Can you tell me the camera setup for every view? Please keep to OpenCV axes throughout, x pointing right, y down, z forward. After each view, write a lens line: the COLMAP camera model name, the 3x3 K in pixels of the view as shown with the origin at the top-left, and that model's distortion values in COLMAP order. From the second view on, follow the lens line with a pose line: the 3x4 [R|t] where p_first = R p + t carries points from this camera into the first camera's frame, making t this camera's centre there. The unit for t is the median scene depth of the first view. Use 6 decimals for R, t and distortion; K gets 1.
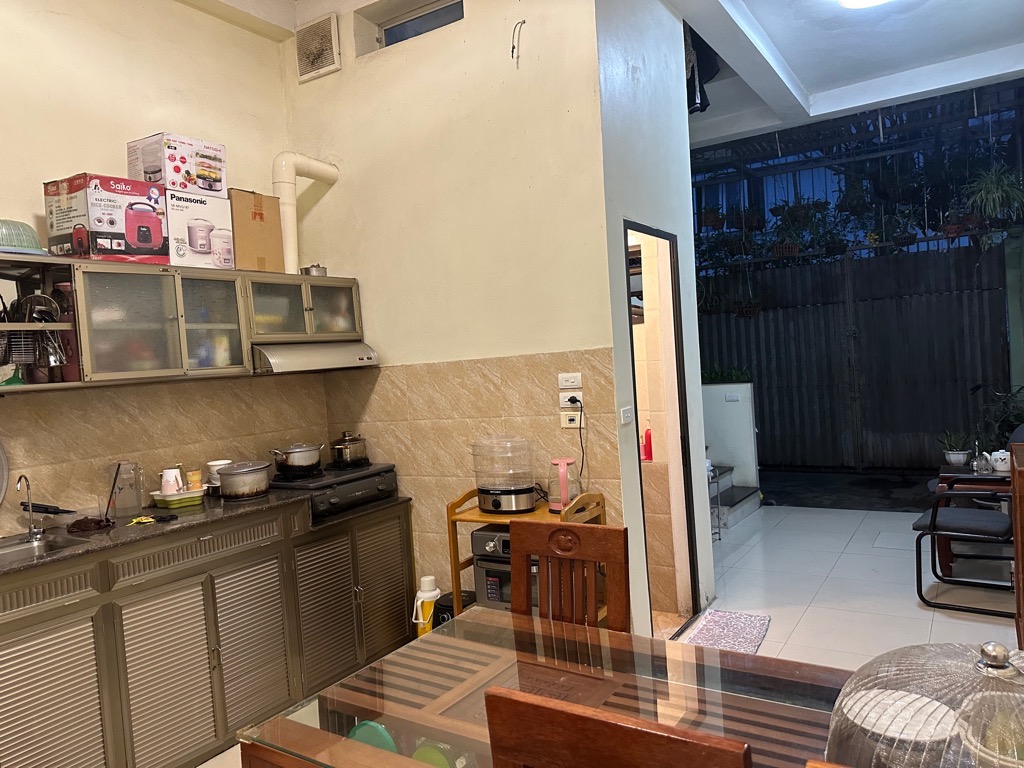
lens RADIAL K [[716.6, 0, 510.9], [0, 716.6, 381.9], [0, 0, 1]] dist [0.077853, -0.115032]
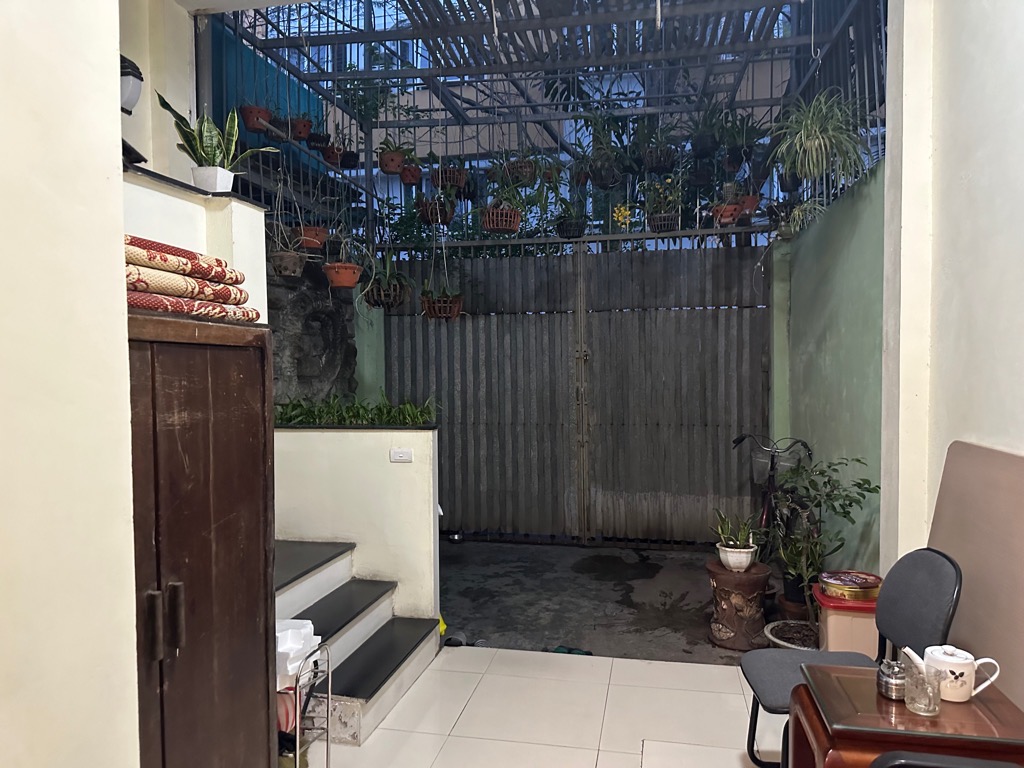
lens RADIAL K [[716.6, 0, 510.9], [0, 716.6, 381.9], [0, 0, 1]] dist [0.077853, -0.115032]
pose [[0.931324, 0.045414, 0.361349, 0.142186], [-0.039378, 0.998935, -0.024052, -0.019311], [-0.362056, 0.008171, 0.932120, 0.350912]]
